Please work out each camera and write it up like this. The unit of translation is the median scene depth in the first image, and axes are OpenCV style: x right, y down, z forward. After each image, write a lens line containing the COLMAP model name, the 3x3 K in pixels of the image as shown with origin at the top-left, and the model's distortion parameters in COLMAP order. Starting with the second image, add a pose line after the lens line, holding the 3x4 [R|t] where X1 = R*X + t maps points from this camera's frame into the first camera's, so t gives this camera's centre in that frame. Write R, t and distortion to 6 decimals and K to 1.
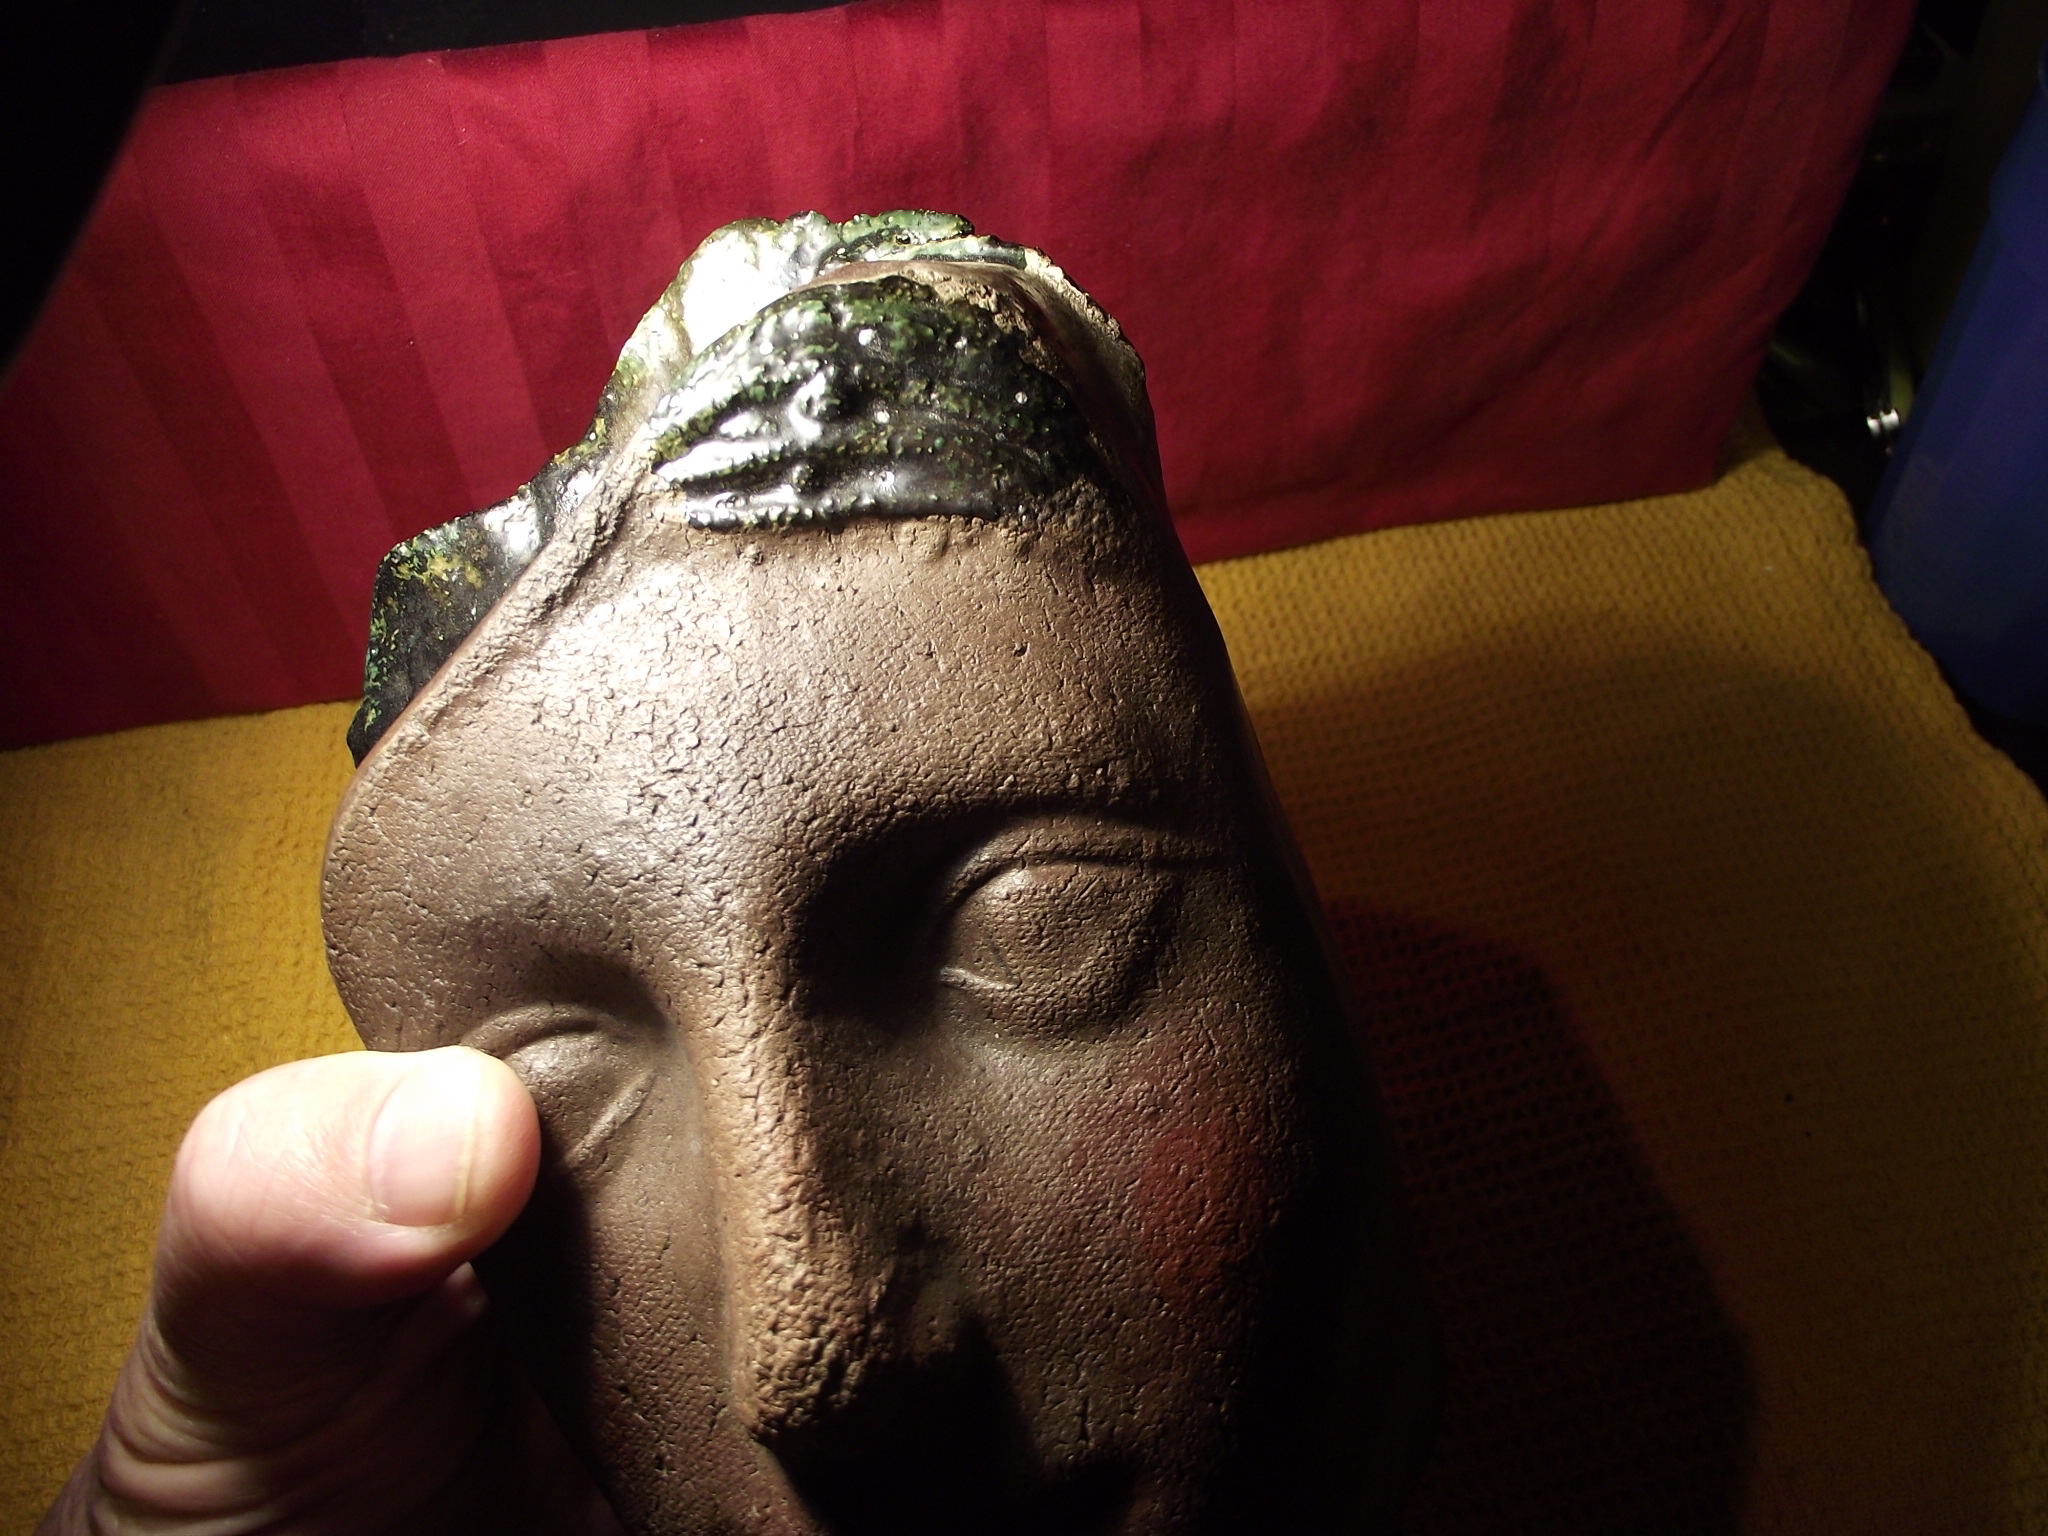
lens RADIAL K [[1644.2, 0, 967.0], [0, 1644.2, 775.5], [0, 0, 1]] dist [-0.047106, 0.019979]
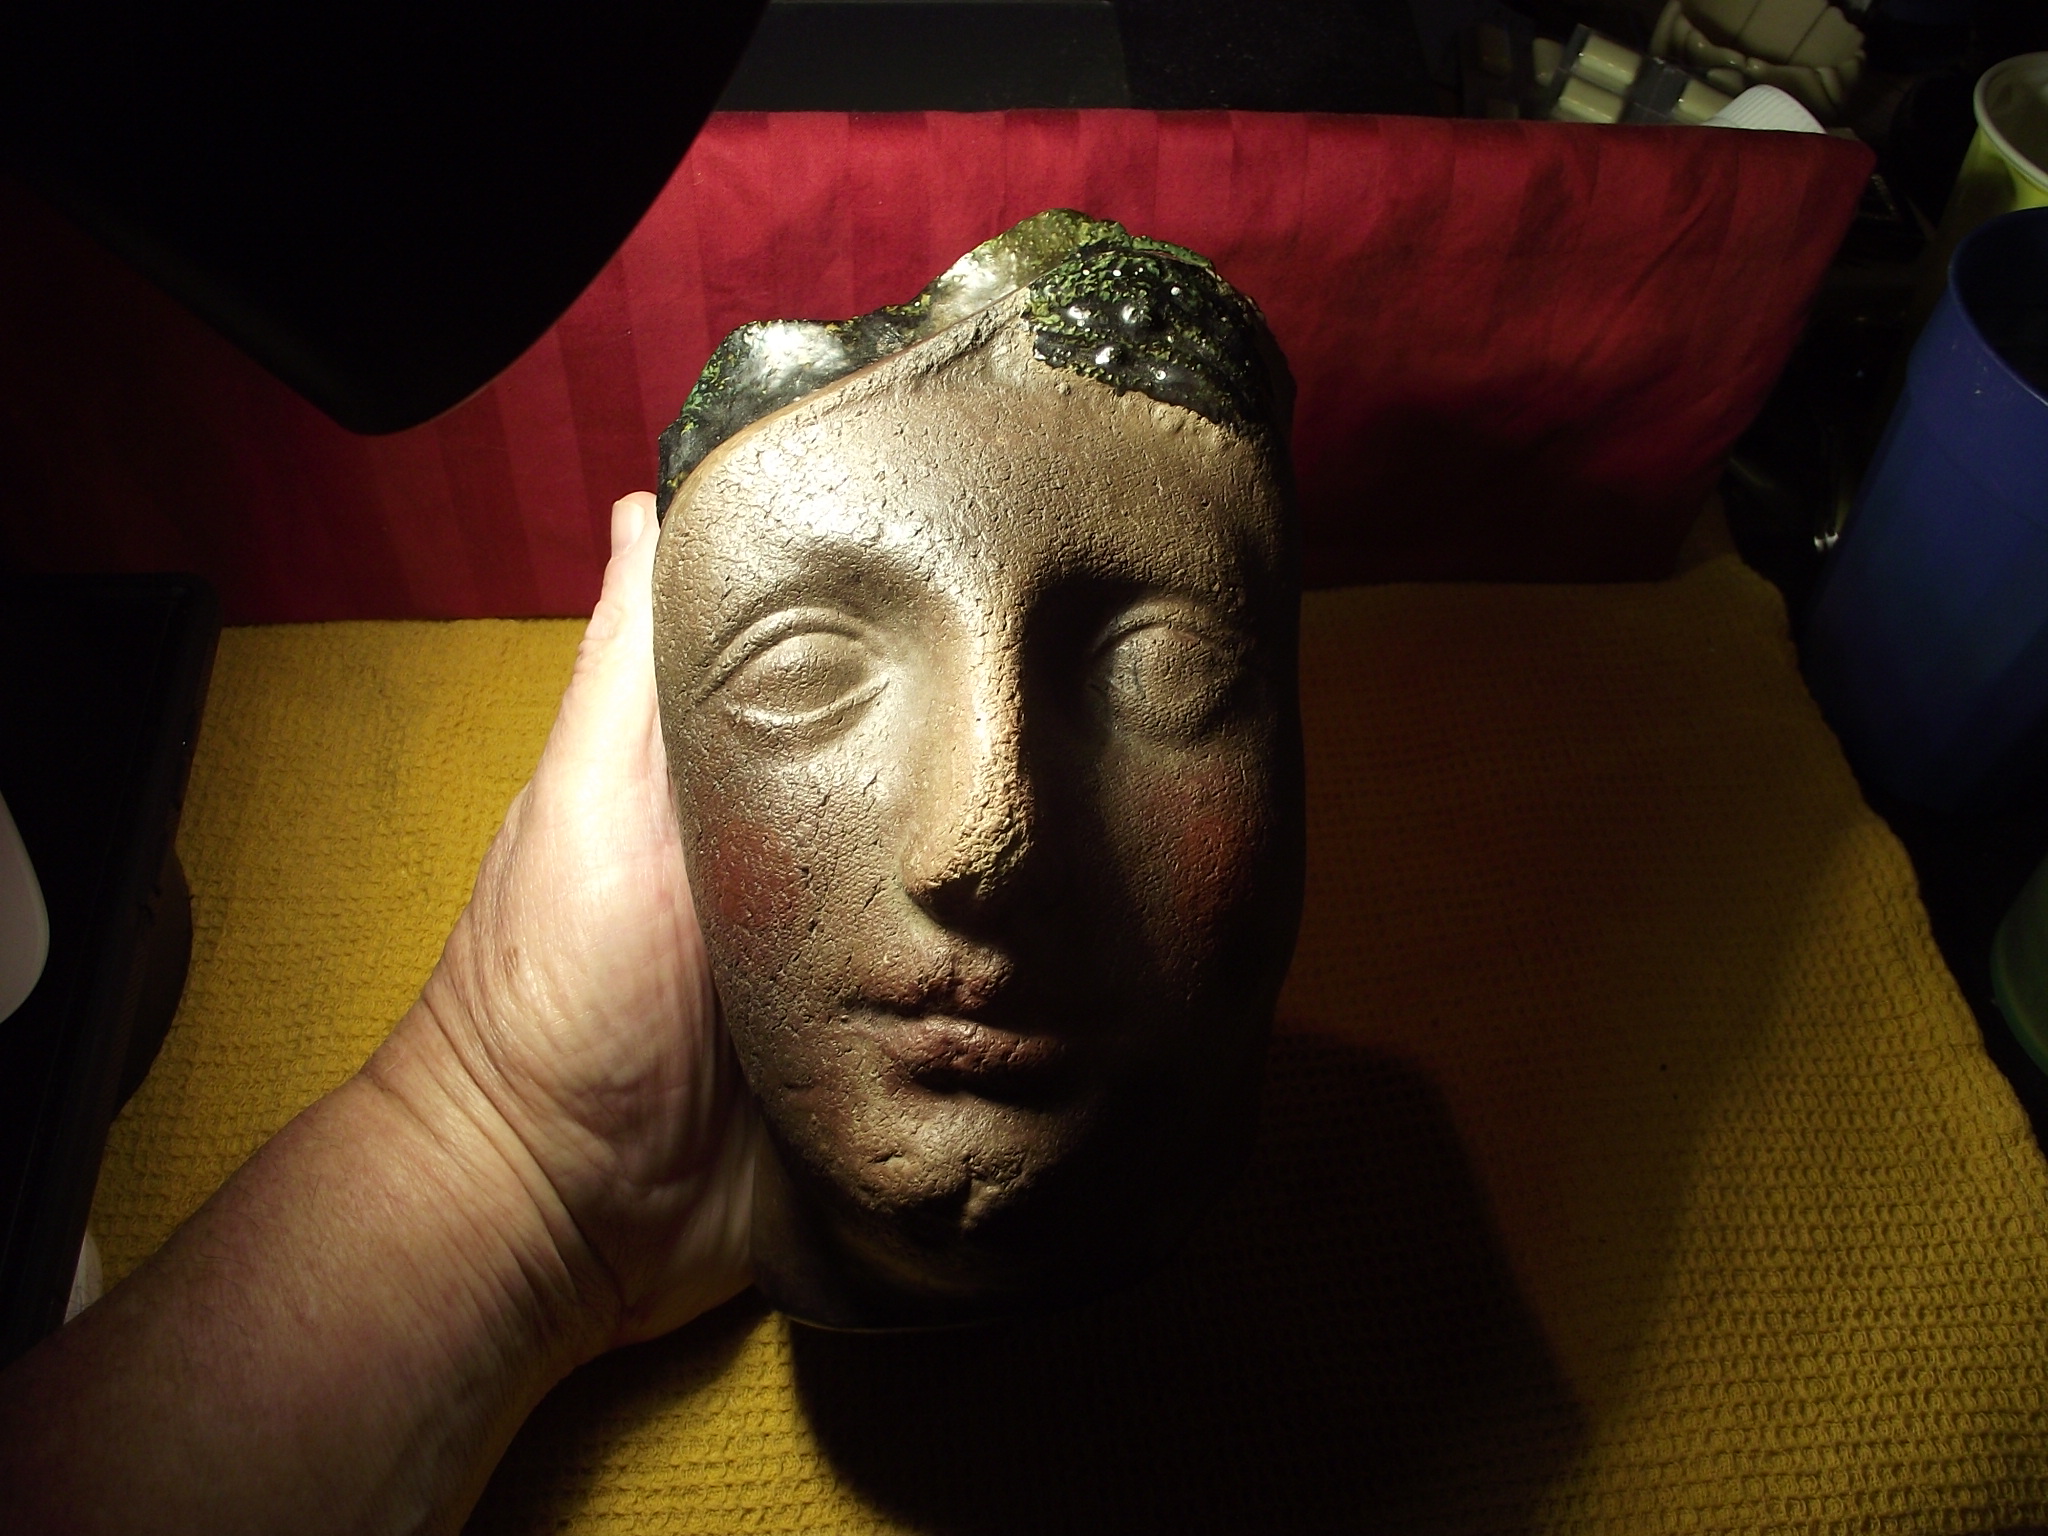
lens RADIAL K [[1653.1, 0, 972.6], [0, 1653.1, 767.9], [0, 0, 1]] dist [-0.063999, 0.047866]
pose [[0.993268, 0.115397, -0.010118, -0.023104], [-0.115673, 0.992733, -0.033183, 0.069463], [0.006215, 0.034130, 0.999398, -0.221607]]
